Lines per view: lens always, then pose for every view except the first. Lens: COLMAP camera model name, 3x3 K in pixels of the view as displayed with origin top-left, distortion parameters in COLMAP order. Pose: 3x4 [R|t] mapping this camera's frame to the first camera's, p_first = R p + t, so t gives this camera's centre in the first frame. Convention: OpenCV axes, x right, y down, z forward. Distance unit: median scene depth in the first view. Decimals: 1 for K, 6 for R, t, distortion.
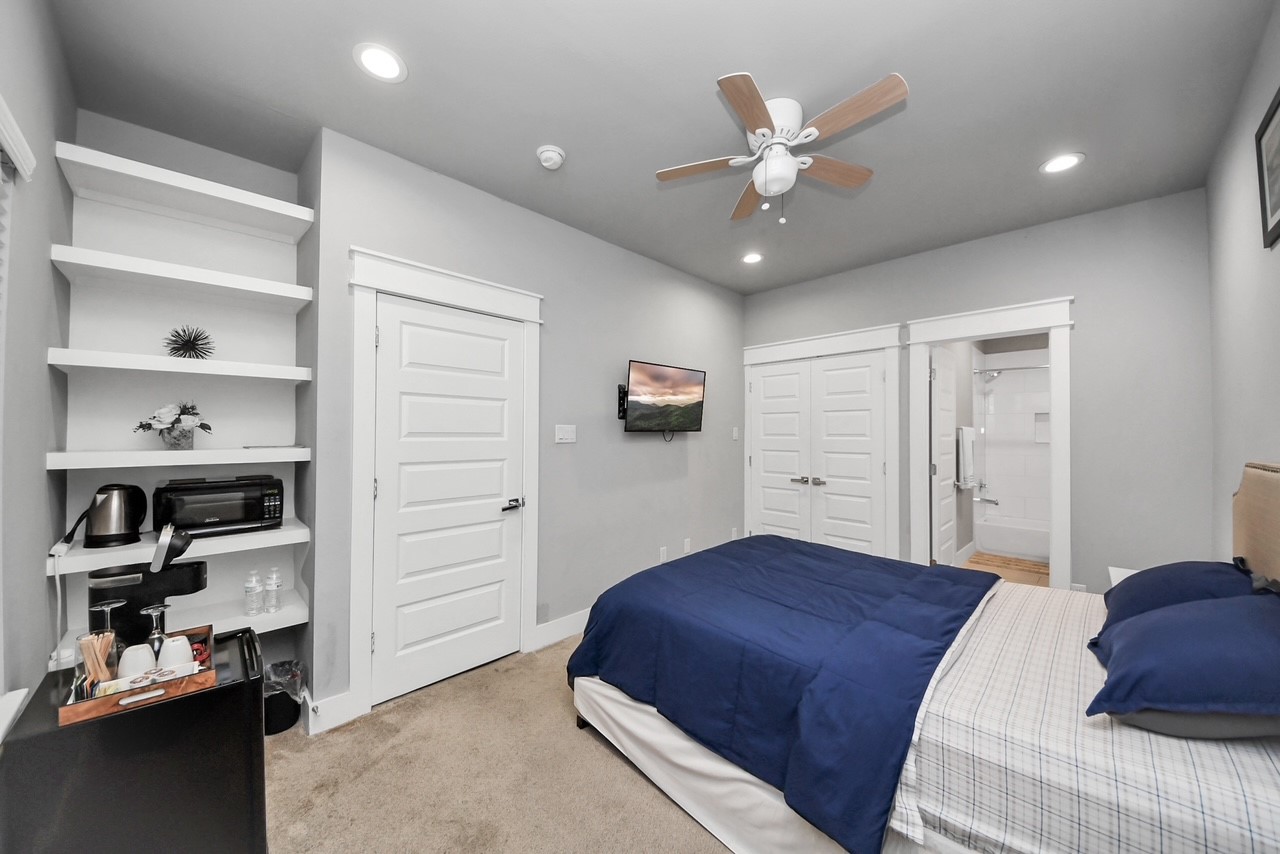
lens RADIAL K [[456.0, 0, 643.8], [0, 456.0, 436.1], [0, 0, 1]] dist [0.000269, -0.000092]
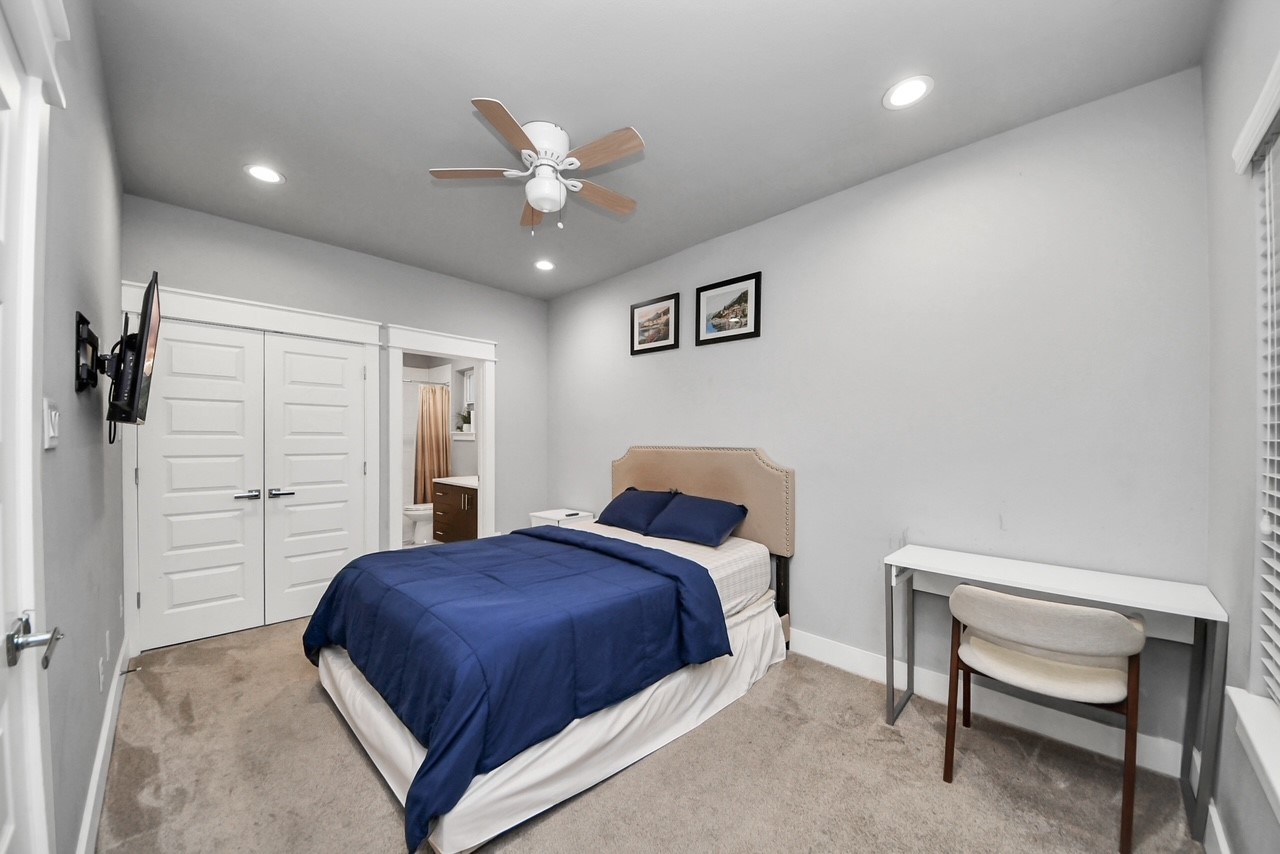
lens RADIAL K [[456.0, 0, 643.8], [0, 456.0, 436.1], [0, 0, 1]] dist [0.000269, -0.000092]
pose [[-0.008635, -0.002933, 0.999958, -0.702014], [0.003061, 0.999991, 0.002960, 0.003034], [-0.999958, 0.003087, -0.008626, 0.656383]]
